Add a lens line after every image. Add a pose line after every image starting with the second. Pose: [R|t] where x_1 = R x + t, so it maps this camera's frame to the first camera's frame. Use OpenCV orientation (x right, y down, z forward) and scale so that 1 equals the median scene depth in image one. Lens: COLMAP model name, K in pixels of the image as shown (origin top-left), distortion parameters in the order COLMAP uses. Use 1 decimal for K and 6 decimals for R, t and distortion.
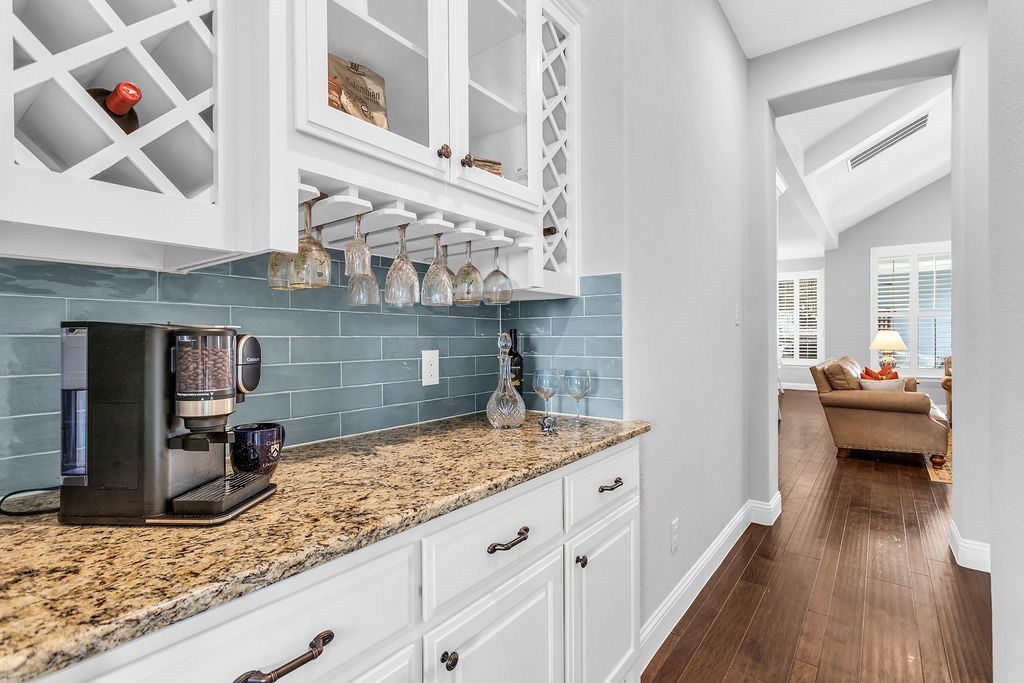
lens RADIAL K [[481.5, 0, 511.4], [0, 481.5, 338.0], [0, 0, 1]] dist [0.001417, 0.000500]
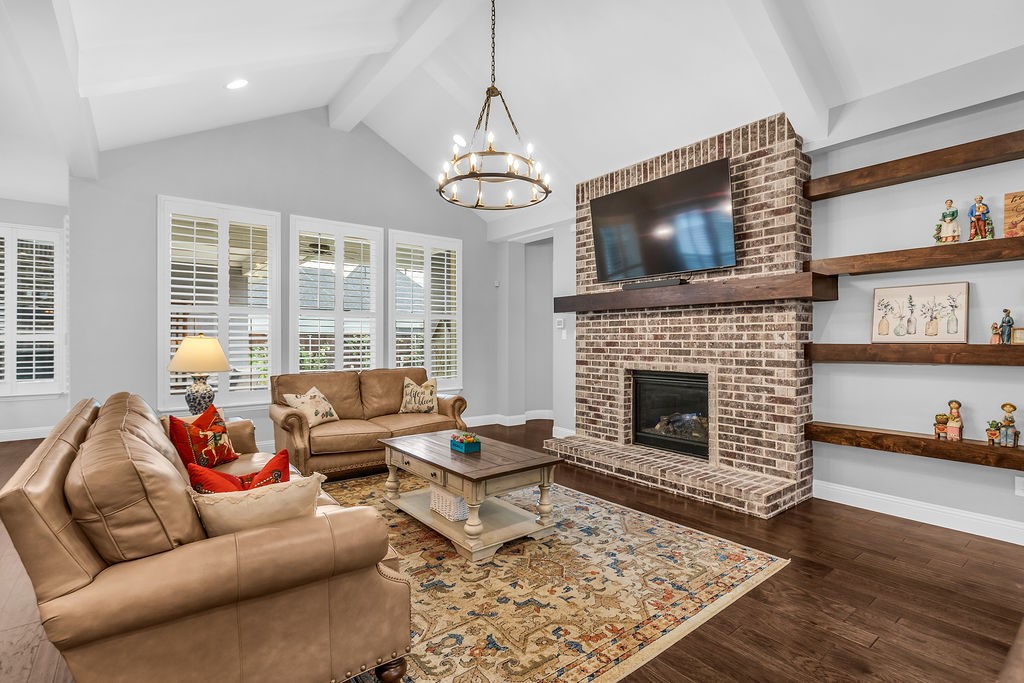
lens RADIAL K [[481.5, 0, 511.4], [0, 481.5, 338.0], [0, 0, 1]] dist [0.001417, 0.000500]
pose [[0.249764, 0.007077, 0.968281, 0.285183], [-0.001309, 0.999975, -0.006971, -0.008043], [-0.968306, 0.000474, 0.249767, 0.438095]]
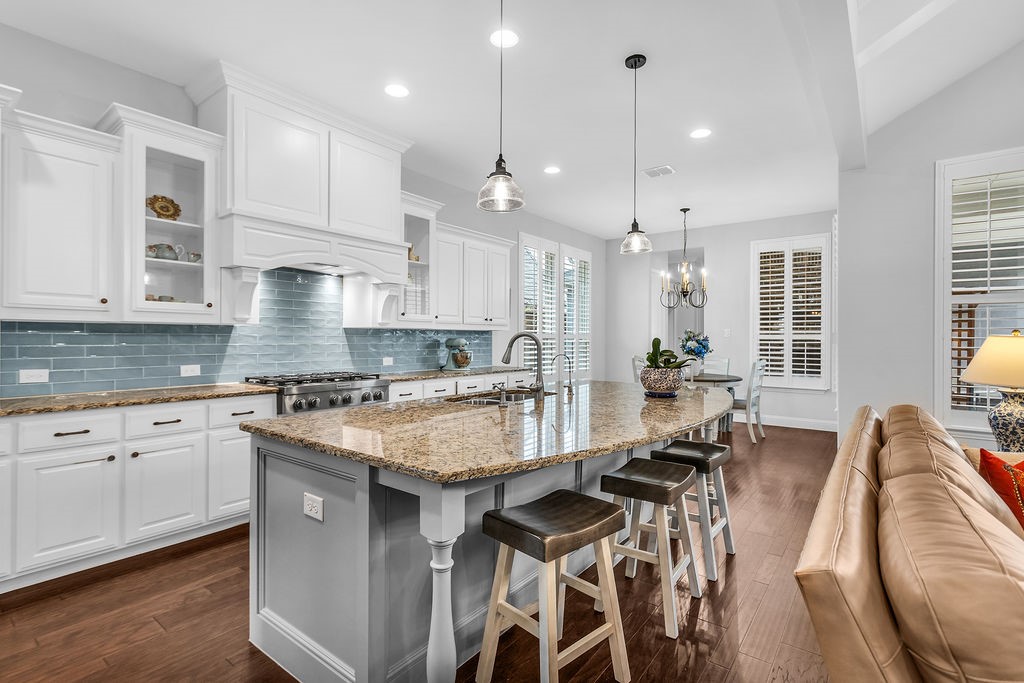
lens RADIAL K [[481.5, 0, 511.4], [0, 481.5, 338.0], [0, 0, 1]] dist [0.001417, 0.000500]
pose [[0.999972, 0.007134, -0.002036, 0.326859], [-0.007133, 0.999974, 0.000434, -0.007789], [0.002039, -0.000419, 0.999998, 0.523002]]
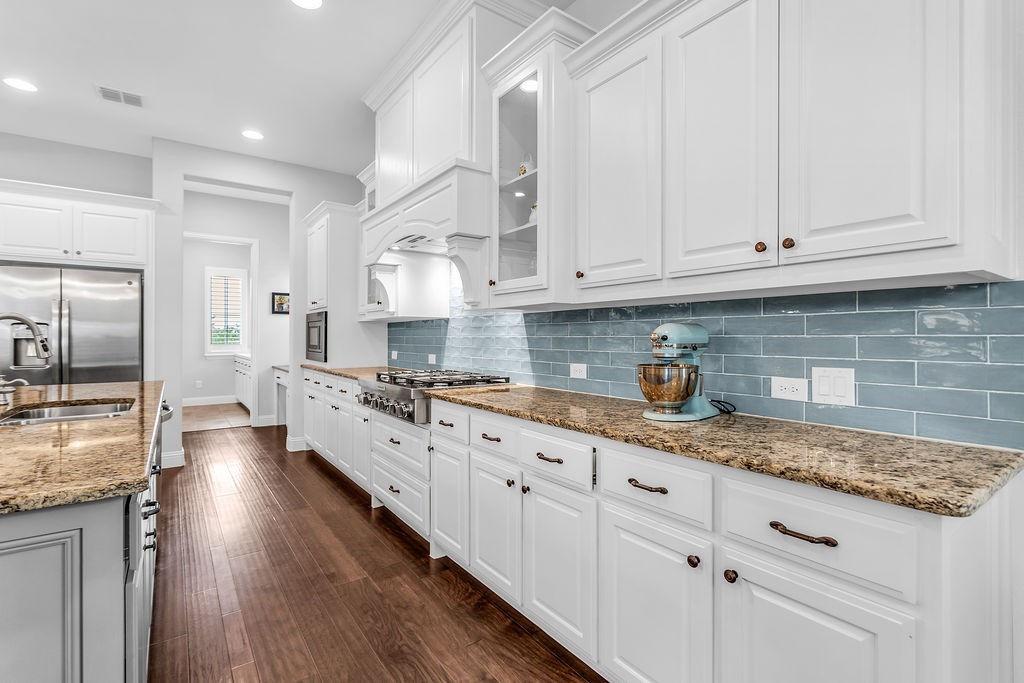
lens RADIAL K [[481.5, 0, 511.4], [0, 481.5, 338.0], [0, 0, 1]] dist [0.001417, 0.000500]
pose [[-0.293383, 0.006140, -0.955975, 0.486442], [0.003888, 0.999979, 0.005229, -0.000438], [0.955987, -0.002182, -0.293401, 1.177378]]
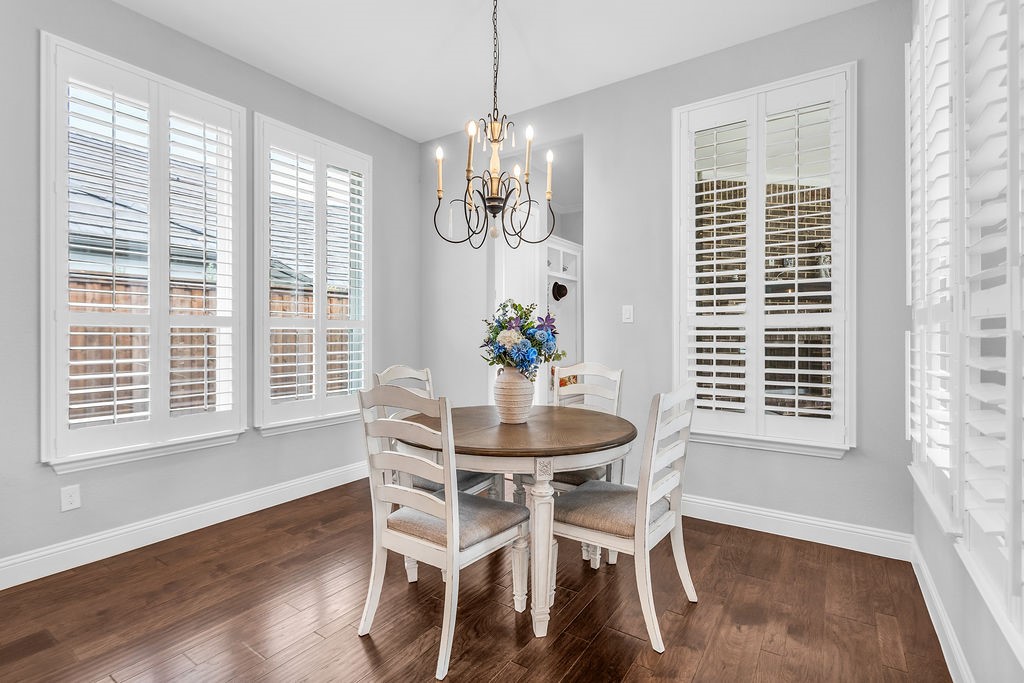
lens RADIAL K [[481.5, 0, 511.4], [0, 481.5, 338.0], [0, 0, 1]] dist [0.001417, 0.000500]
pose [[0.998067, 0.001508, 0.062124, 0.608946], [-0.001756, 0.999991, 0.003942, -0.000100], [-0.062117, -0.004043, 0.998061, 1.026071]]
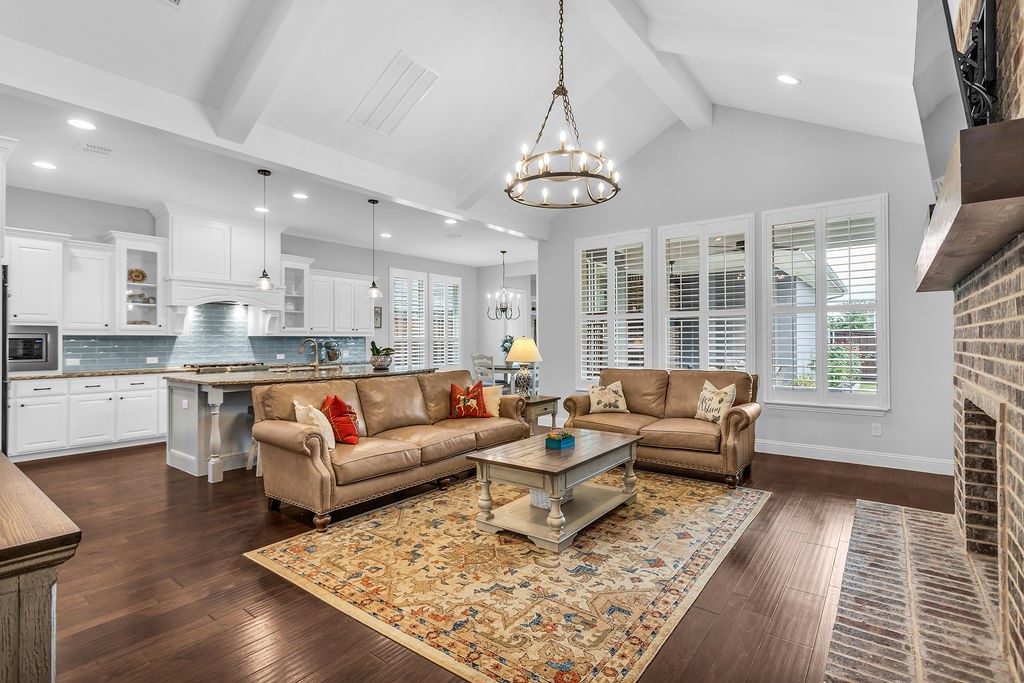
lens RADIAL K [[488.8, 0, 511.5], [0, 488.8, 337.8], [0, 0, 1]] dist [-0.002007, -0.000090]
pose [[0.999999, -0.001194, -0.001094, 0.637778], [0.001188, 0.999984, -0.005610, -0.008847], [0.001101, 0.005609, 0.999984, 0.141635]]
